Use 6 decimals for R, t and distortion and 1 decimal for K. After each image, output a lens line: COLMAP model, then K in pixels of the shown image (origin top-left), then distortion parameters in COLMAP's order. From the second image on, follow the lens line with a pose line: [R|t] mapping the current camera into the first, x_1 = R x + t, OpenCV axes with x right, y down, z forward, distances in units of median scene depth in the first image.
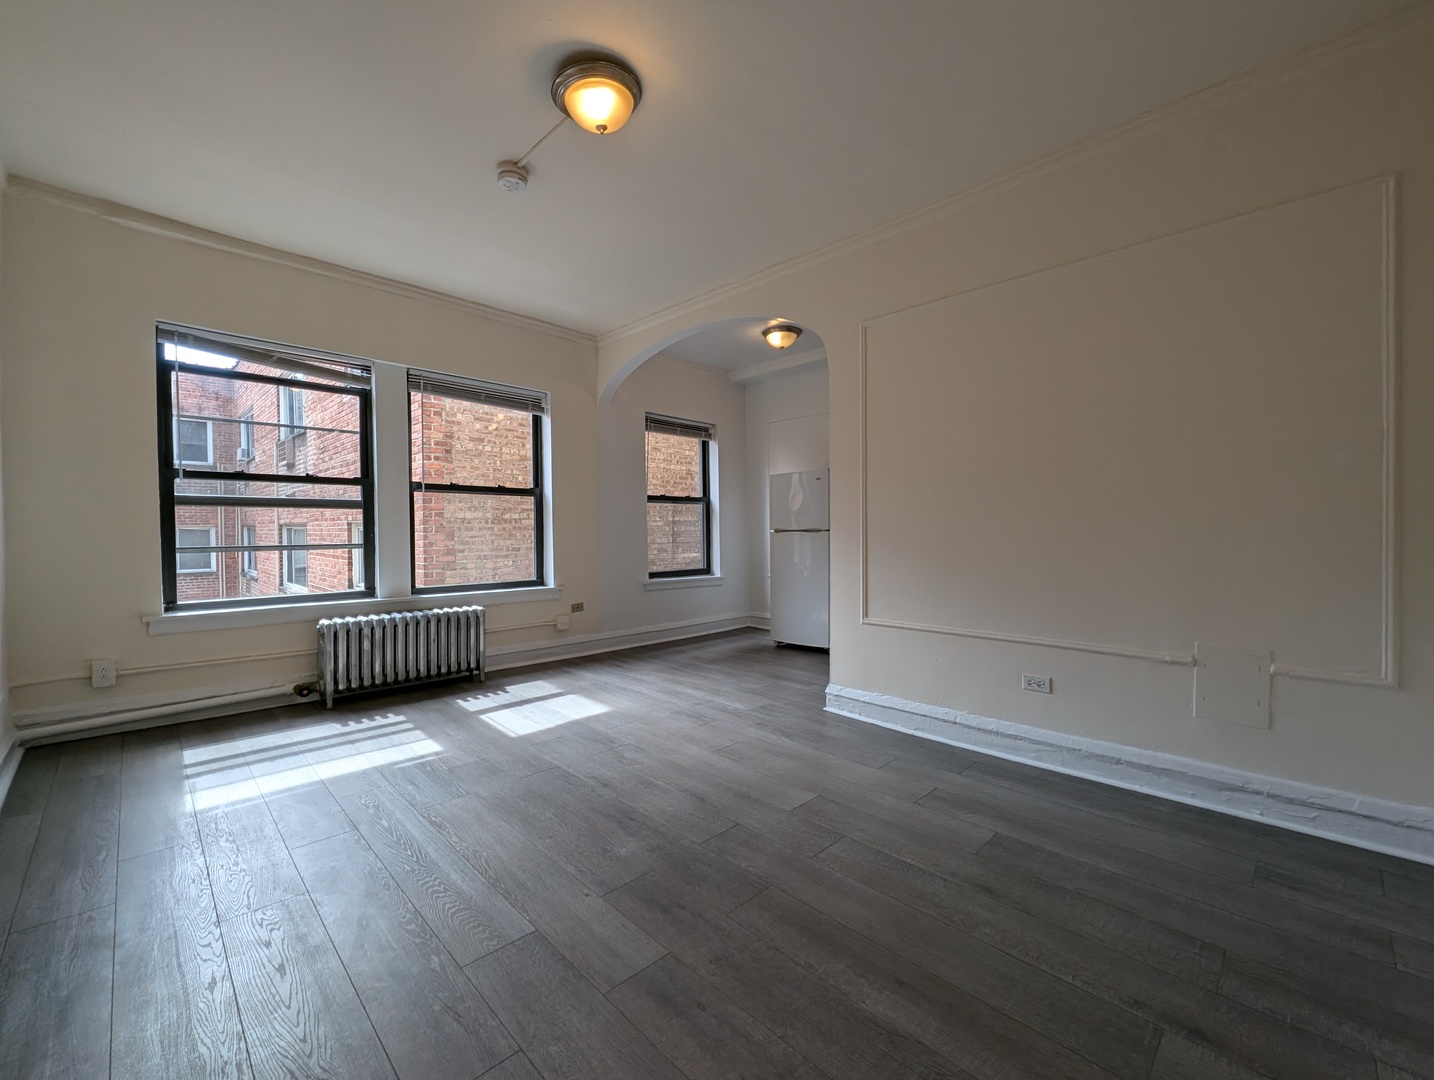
lens RADIAL K [[591.6, 0, 715.4], [0, 591.6, 539.0], [0, 0, 1]] dist [0.004011, -0.001917]
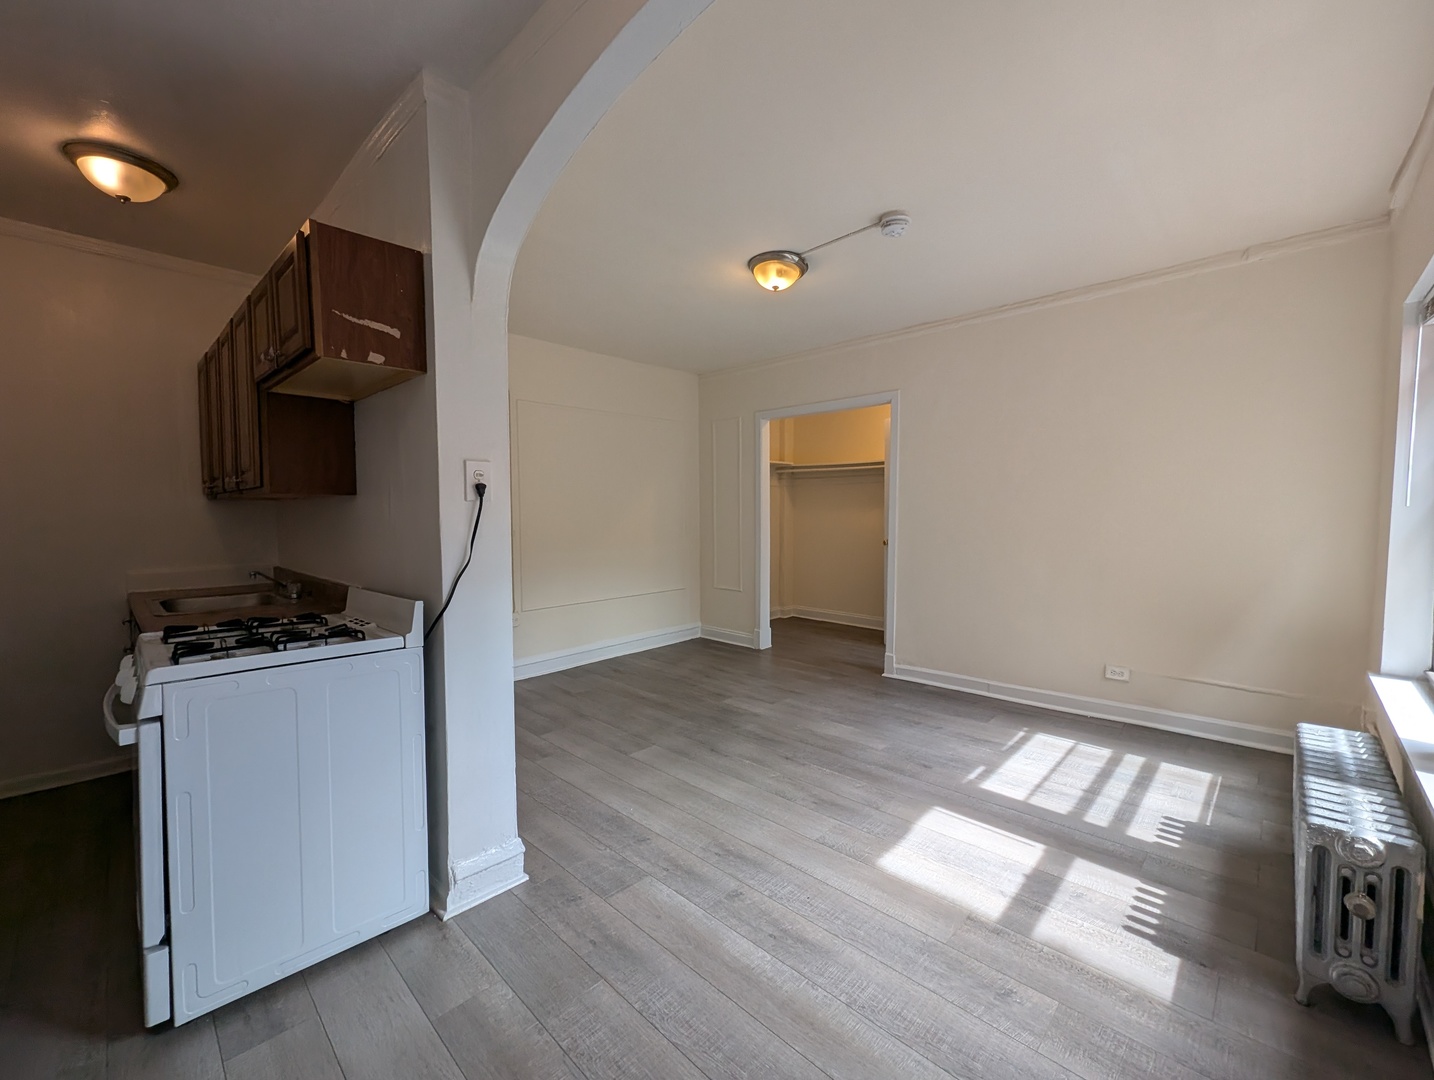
lens RADIAL K [[591.6, 0, 719.9], [0, 591.6, 541.3], [0, 0, 1]] dist [0.004011, -0.001917]
pose [[-0.999654, 0.010438, -0.024134, -0.007343], [0.008795, 0.997700, 0.067217, -0.102847], [0.024780, 0.066981, -0.997446, 1.577760]]
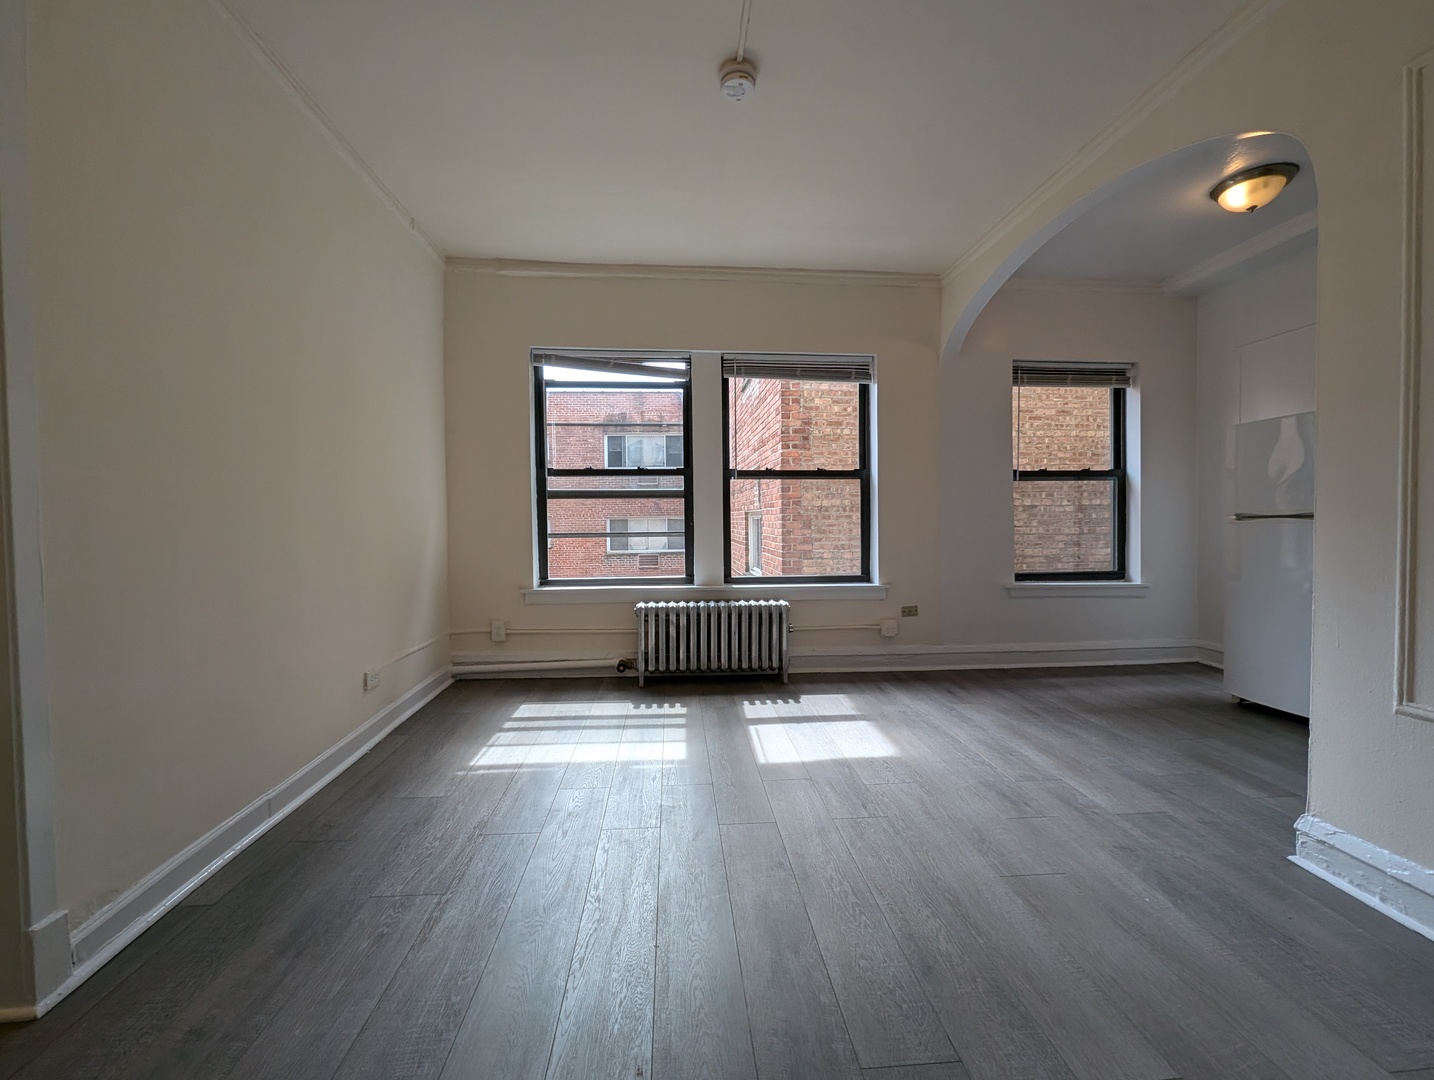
lens RADIAL K [[591.6, 0, 716.4], [0, 591.6, 536.9], [0, 0, 1]] dist [0.004011, -0.001917]
pose [[0.764062, 0.015738, -0.644951, 0.128308], [-0.005221, 0.999821, 0.018212, -0.002183], [0.645122, -0.010548, 0.764007, 0.274562]]
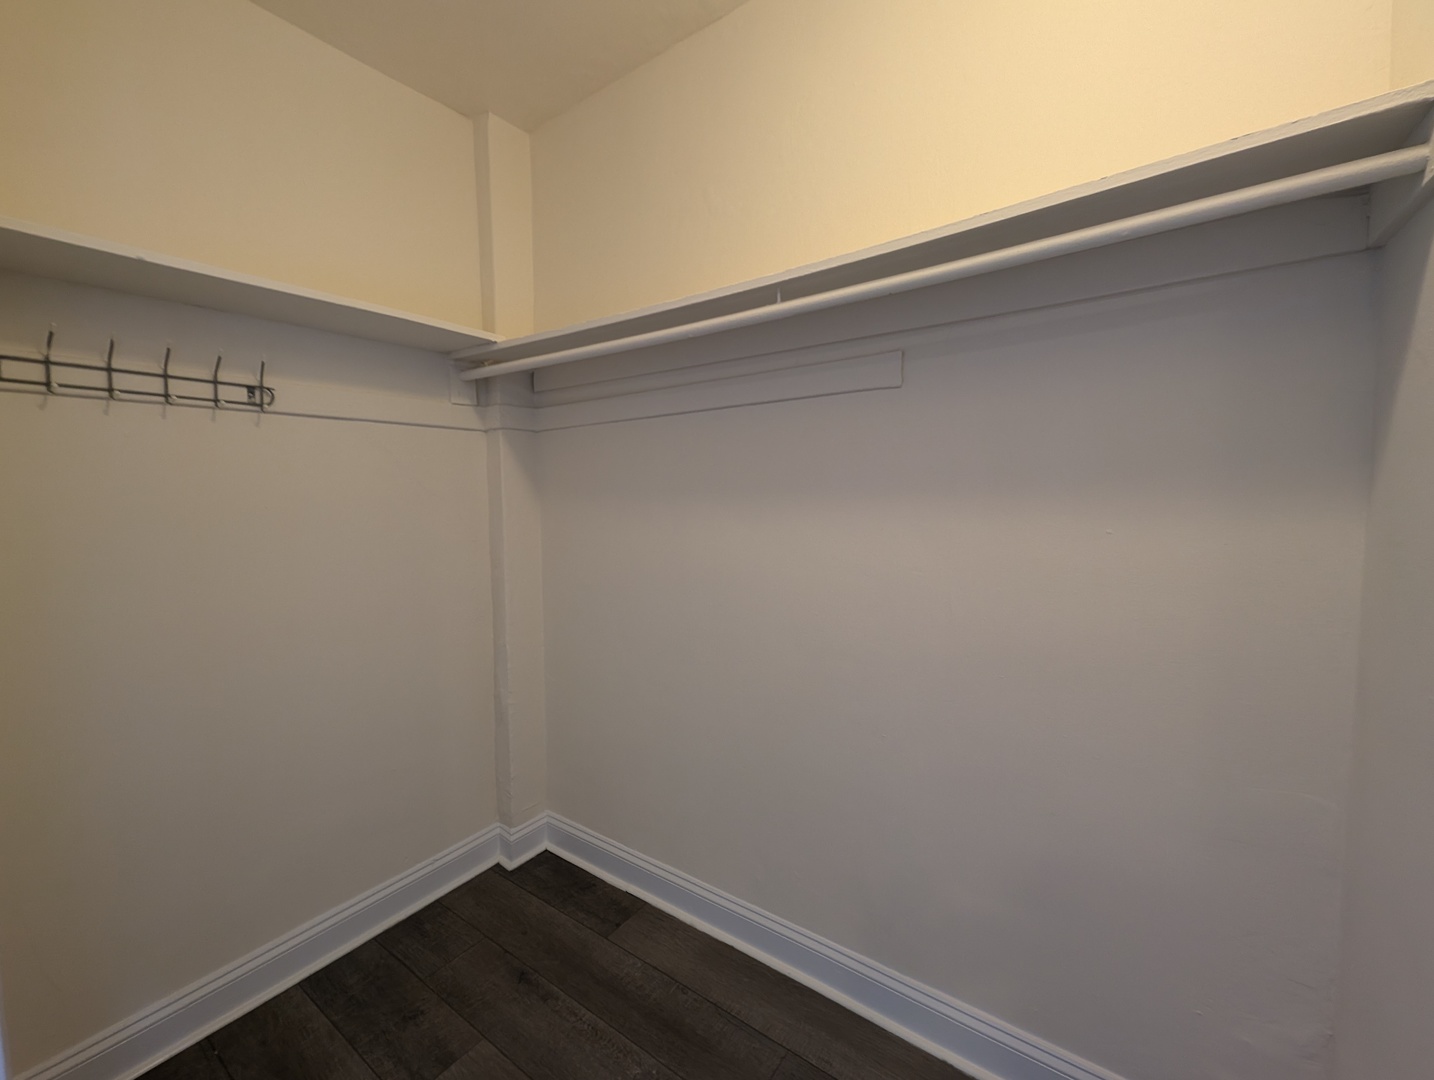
lens RADIAL K [[591.6, 0, 713.9], [0, 591.6, 535.4], [0, 0, 1]] dist [0.004011, -0.001917]
pose [[-0.986257, 0.027728, -0.162878, -0.387764], [0.015146, 0.996840, 0.077985, -0.087599], [0.164525, 0.074446, -0.983559, 0.199688]]
